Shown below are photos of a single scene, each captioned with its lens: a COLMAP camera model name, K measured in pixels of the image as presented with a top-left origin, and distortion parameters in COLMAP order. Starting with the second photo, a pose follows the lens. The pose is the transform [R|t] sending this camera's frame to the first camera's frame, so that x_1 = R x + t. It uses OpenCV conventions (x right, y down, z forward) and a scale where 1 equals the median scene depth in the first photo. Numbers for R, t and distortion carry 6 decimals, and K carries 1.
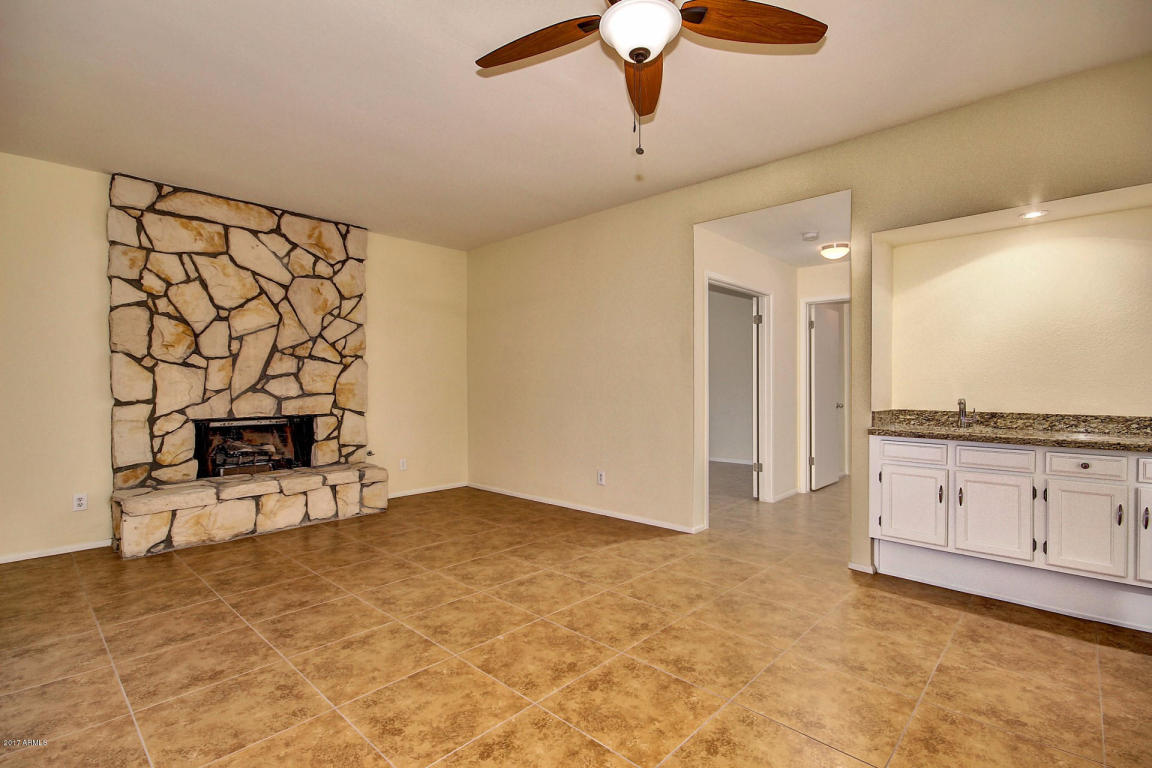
lens RADIAL K [[531.7, 0, 568.9], [0, 531.7, 373.9], [0, 0, 1]] dist [0.016477, -0.008848]
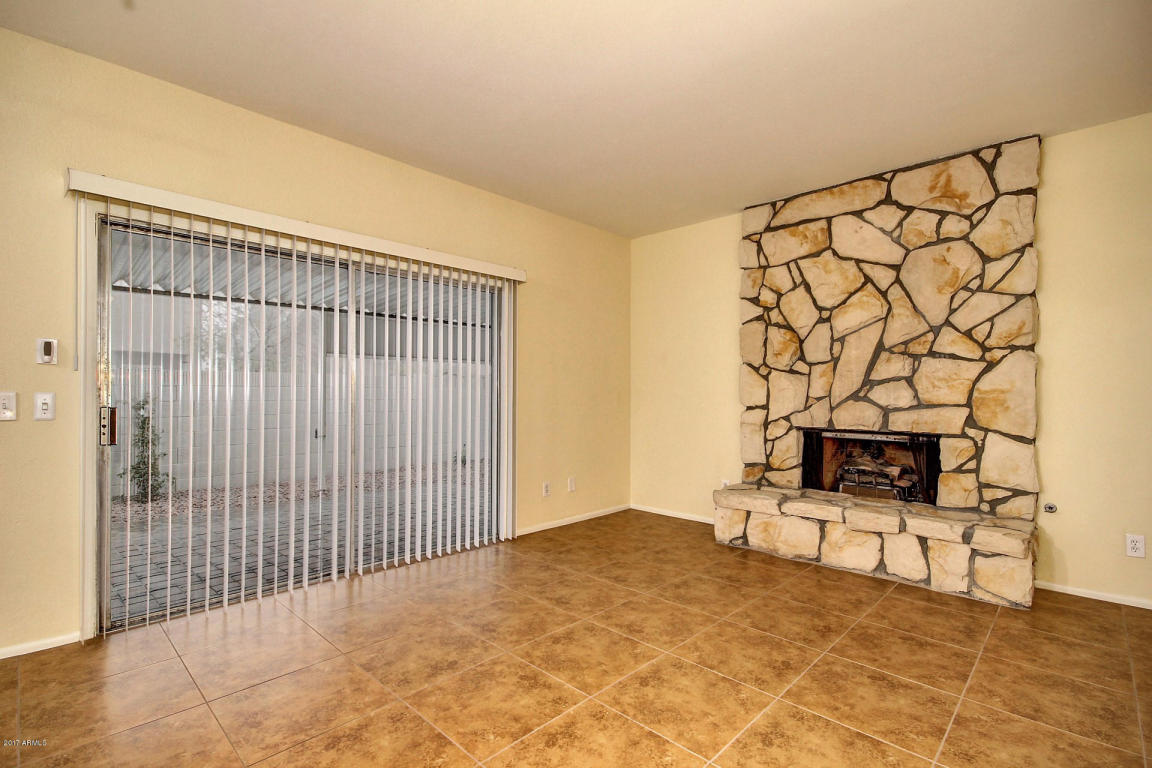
lens RADIAL K [[531.7, 0, 574.3], [0, 531.7, 379.2], [0, 0, 1]] dist [0.016477, -0.008848]
pose [[-0.002868, -0.016534, -0.999859, 0.265152], [0.023519, 0.999586, -0.016597, 0.003465], [0.999719, -0.023564, -0.002478, 0.553297]]
